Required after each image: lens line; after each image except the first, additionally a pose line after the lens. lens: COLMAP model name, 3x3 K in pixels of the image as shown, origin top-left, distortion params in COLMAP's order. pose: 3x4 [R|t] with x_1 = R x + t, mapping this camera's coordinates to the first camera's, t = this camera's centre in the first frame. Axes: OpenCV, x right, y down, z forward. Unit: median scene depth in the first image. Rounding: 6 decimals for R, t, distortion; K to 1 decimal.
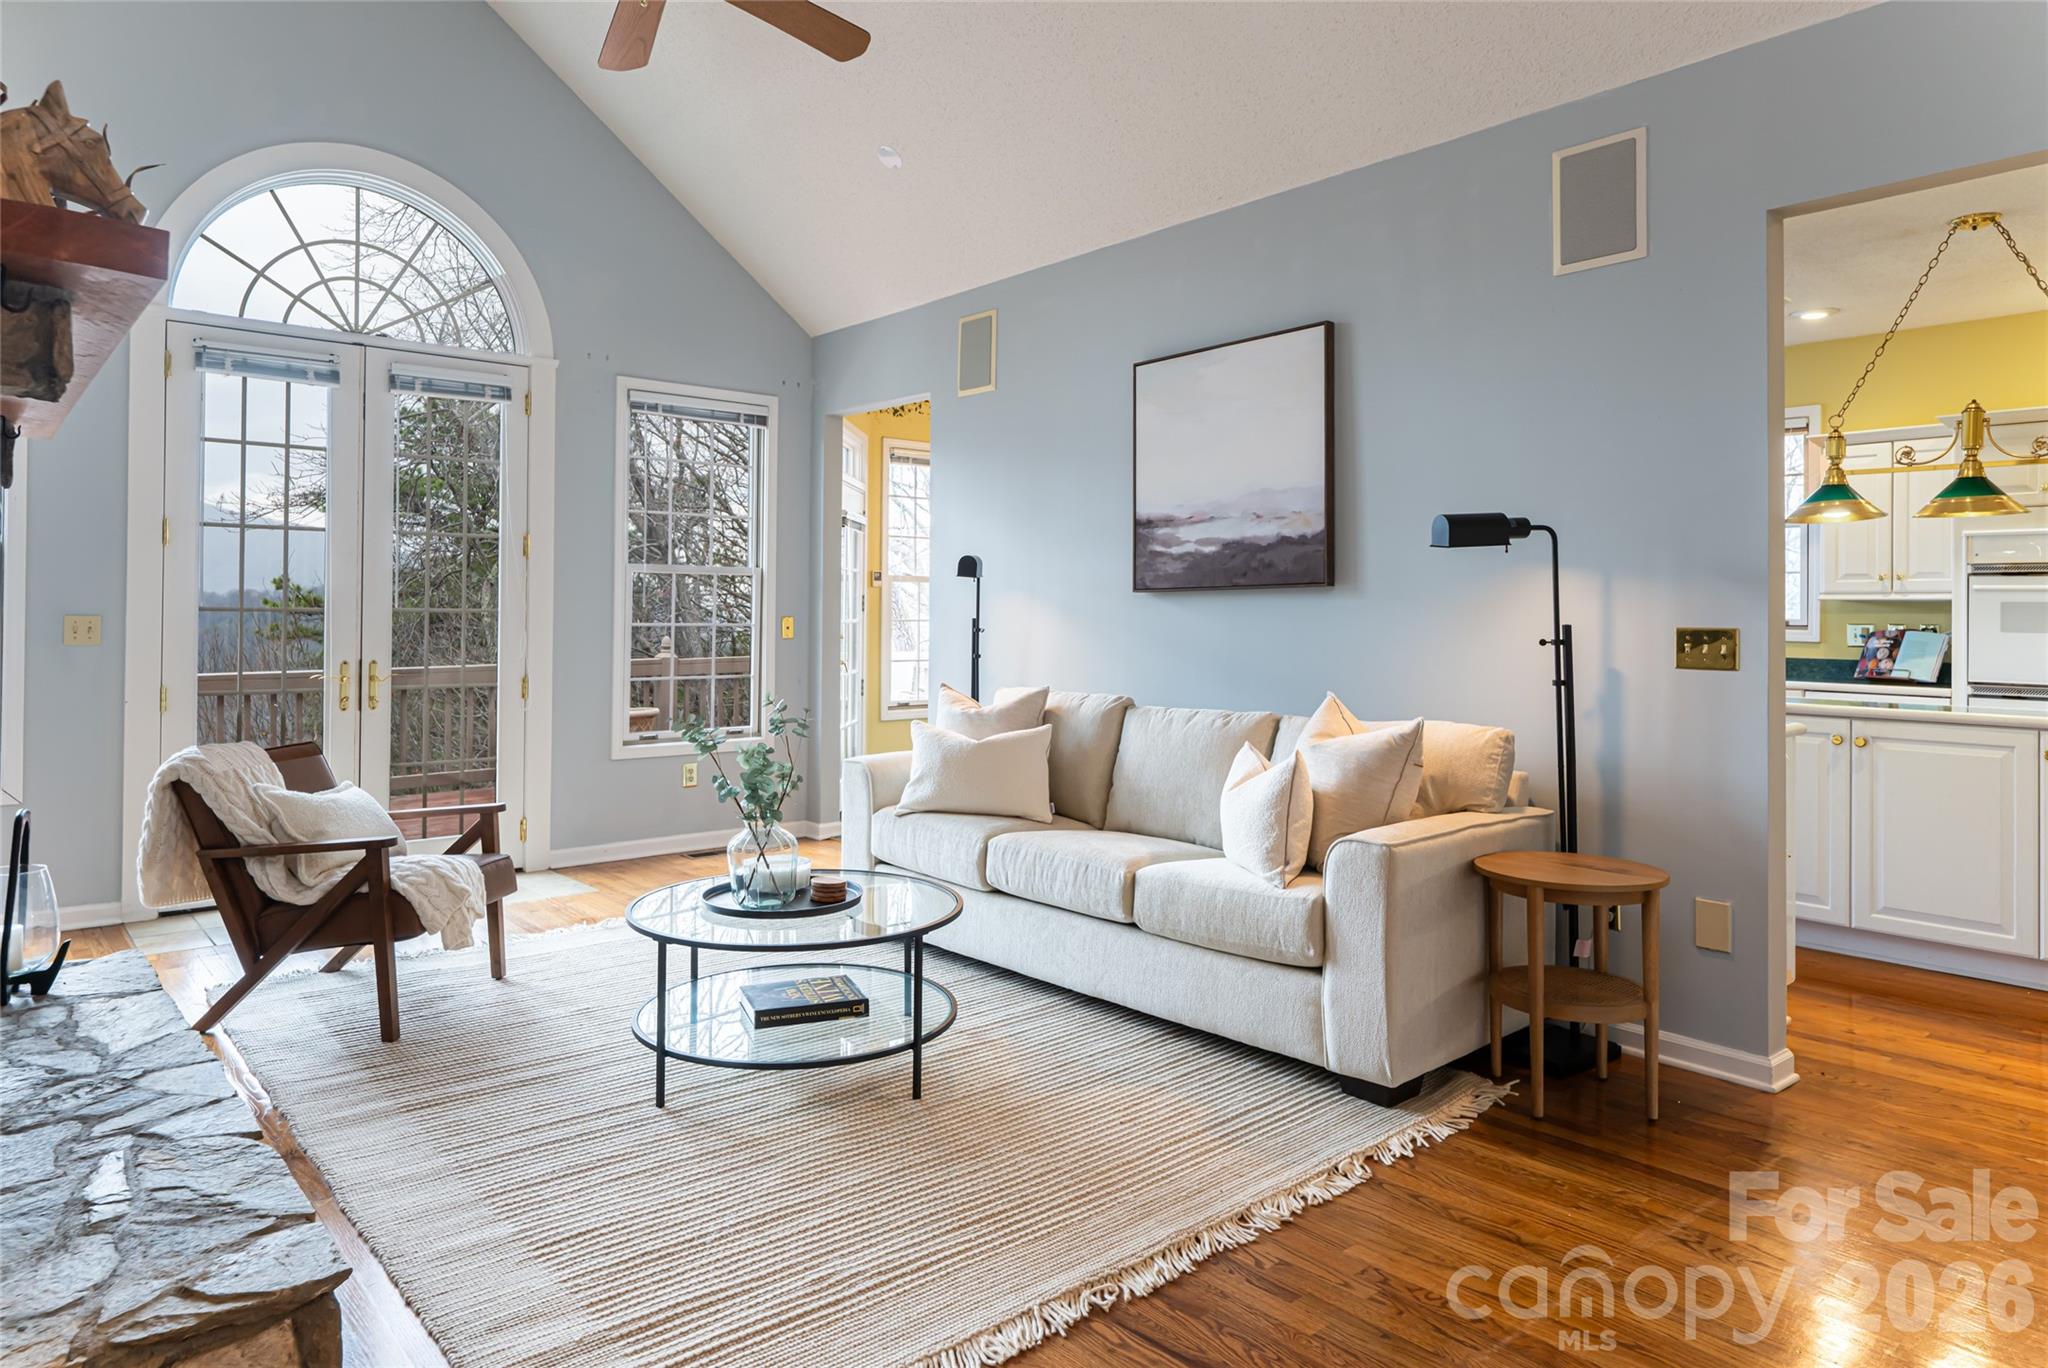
lens RADIAL K [[1199.4, 0, 981.6], [0, 1199.4, 628.1], [0, 0, 1]] dist [0.000834, 0.001303]
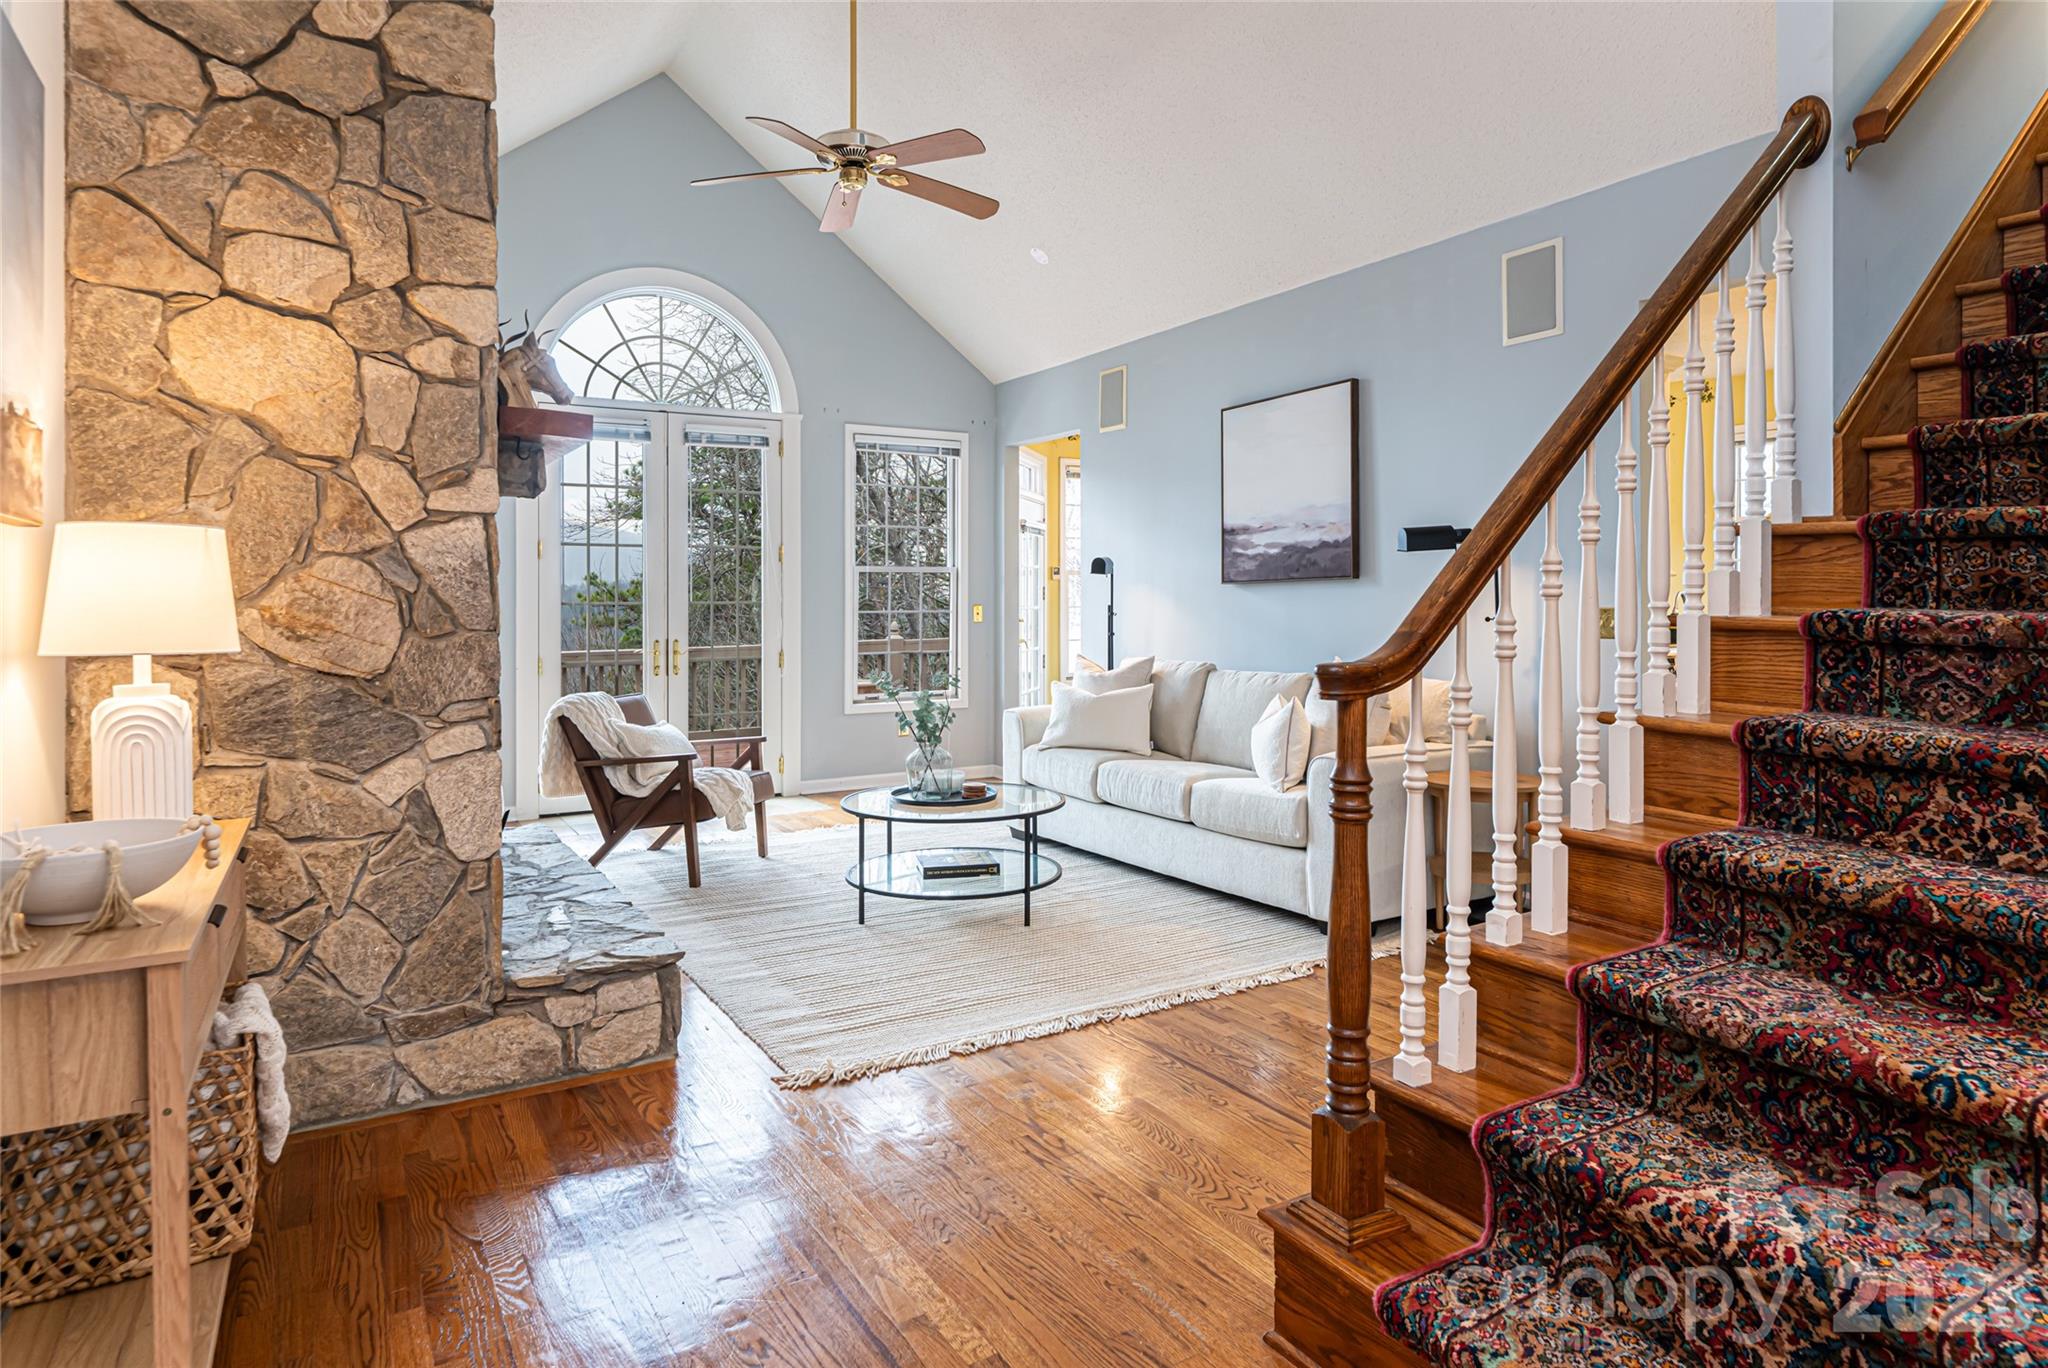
lens RADIAL K [[1111.2, 0, 1025.6], [0, 1111.2, 631.4], [0, 0, 1]] dist [0.000867, 0.000073]
pose [[0.988052, -0.005893, -0.154009, 0.133565], [0.008373, 0.999845, 0.015463, 0.001540], [0.153895, -0.016568, 0.987948, -0.306235]]
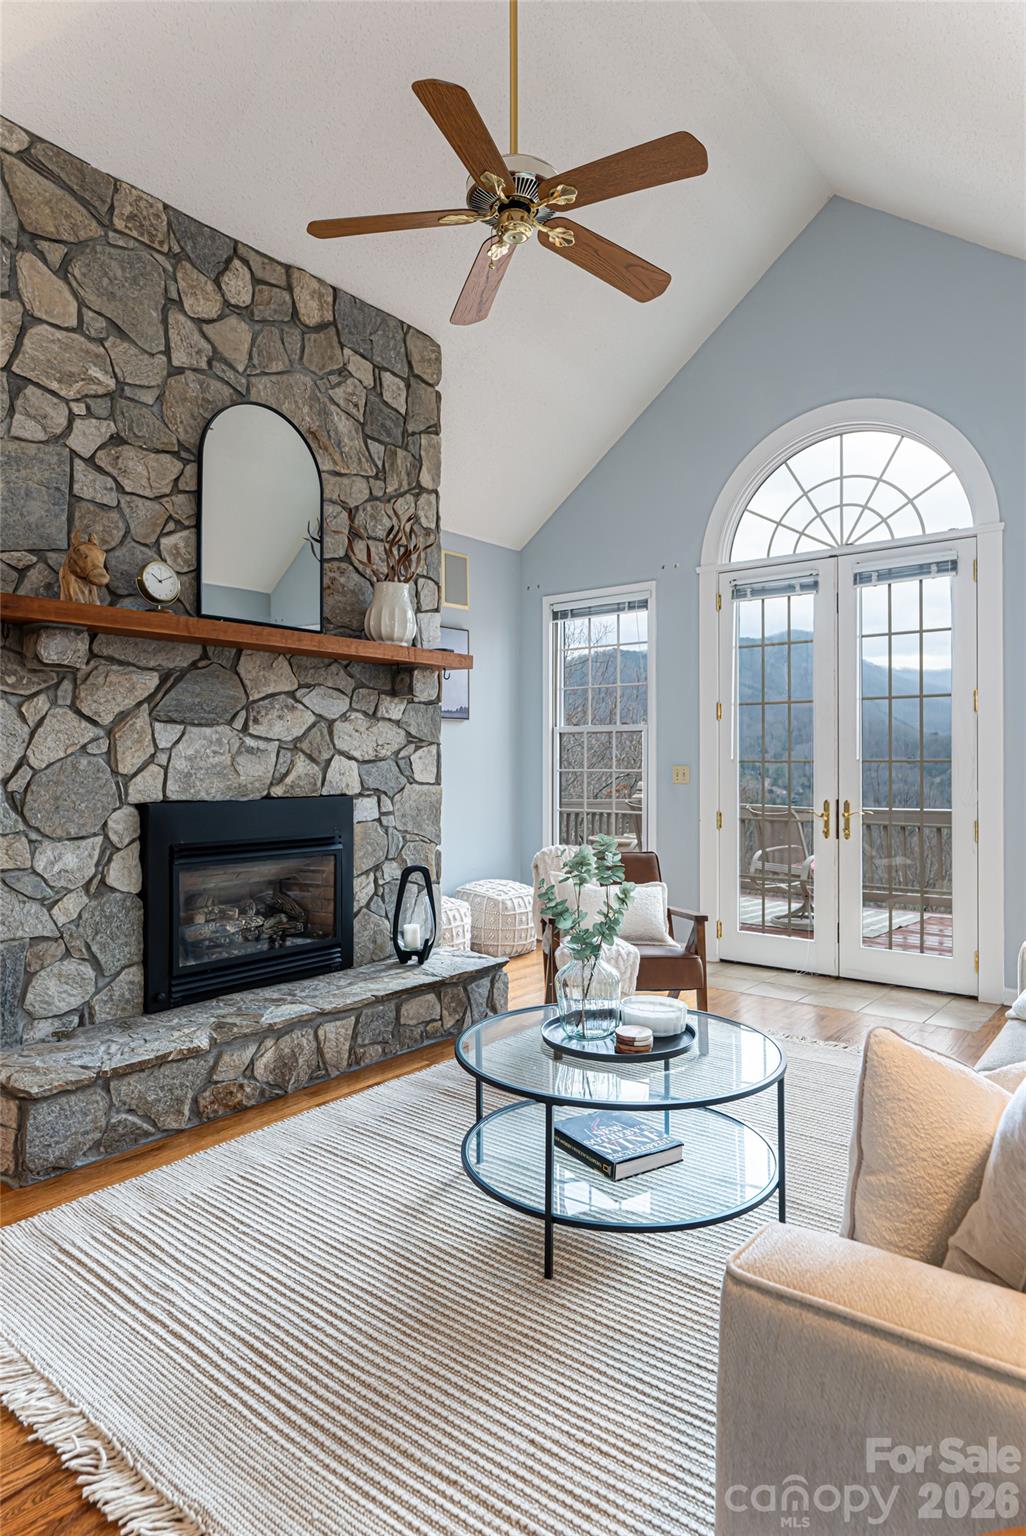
lens RADIAL K [[899.6, 0, 532.0], [0, 899.6, 763.6], [0, 0, 1]] dist [0.000834, 0.001303]
pose [[0.229239, -0.005354, -0.973355, 0.522641], [-0.010373, 0.999915, -0.007943, -0.001512], [0.973315, 0.011917, 0.229164, 0.686678]]
